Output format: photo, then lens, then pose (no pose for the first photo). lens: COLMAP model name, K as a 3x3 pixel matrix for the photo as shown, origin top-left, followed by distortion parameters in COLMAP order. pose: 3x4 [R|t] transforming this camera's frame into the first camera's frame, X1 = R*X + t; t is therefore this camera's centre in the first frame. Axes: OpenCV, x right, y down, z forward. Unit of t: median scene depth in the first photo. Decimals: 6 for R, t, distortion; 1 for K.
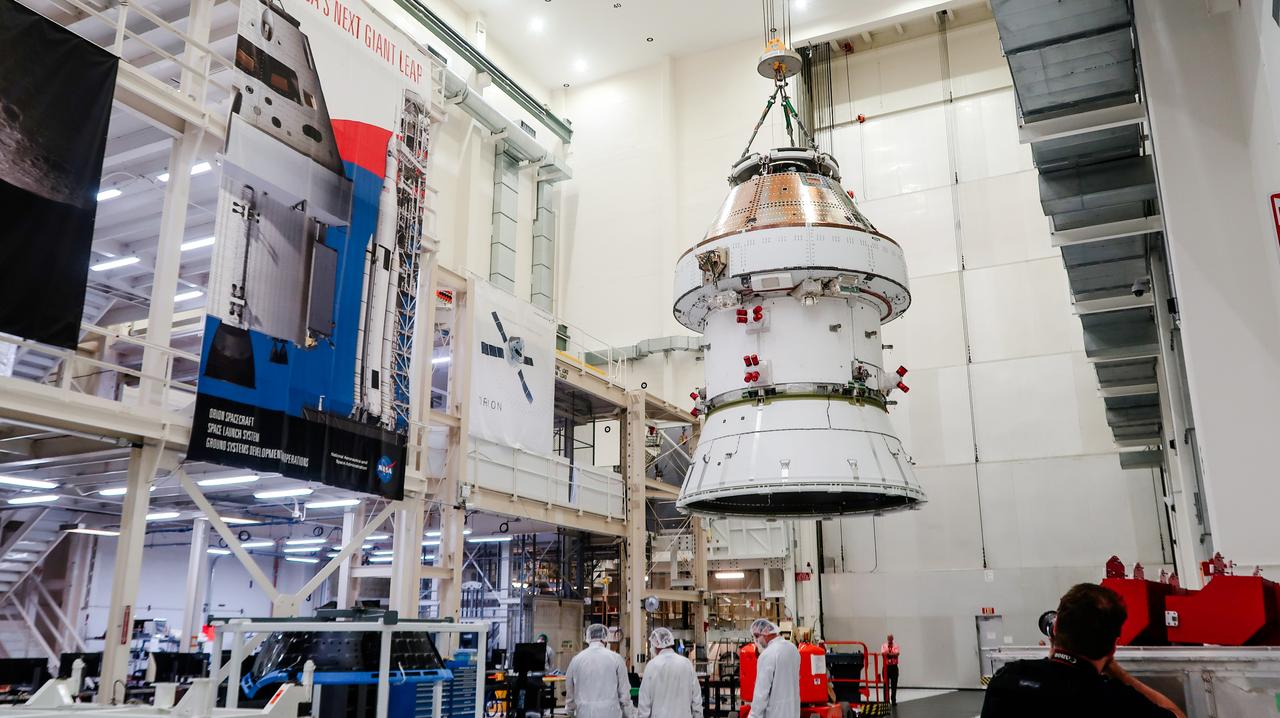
lens RADIAL K [[1002.2, 0, 658.3], [0, 1002.2, 371.3], [0, 0, 1]] dist [0.011930, 0.002618]
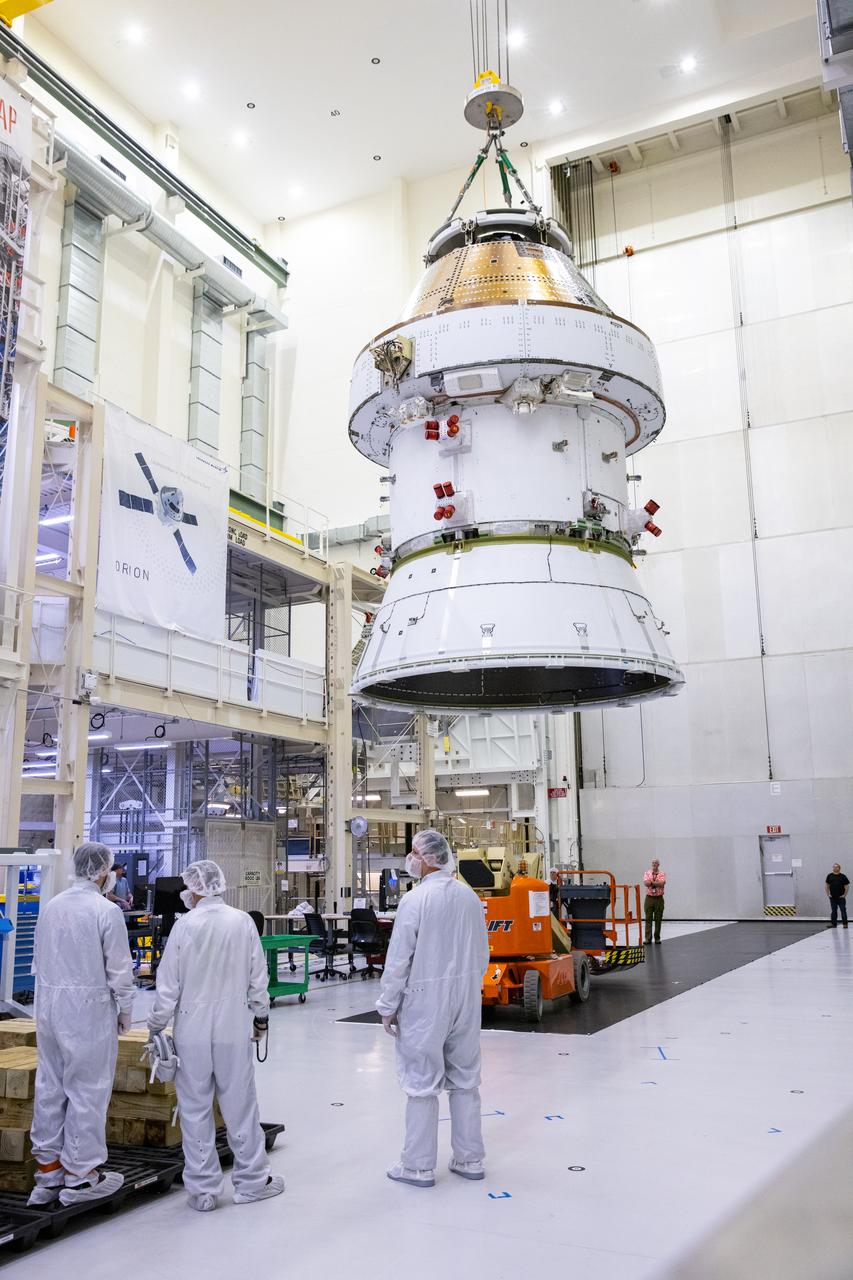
lens RADIAL K [[1078.4, 0, 449.5], [0, 1078.4, 610.0], [0, 0, 1]] dist [-0.007973, 0.008675]
pose [[0.999760, -0.006077, 0.021039, 0.058425], [0.005469, 0.999569, 0.028854, 0.039100], [-0.021205, -0.028732, 0.999362, 0.158874]]
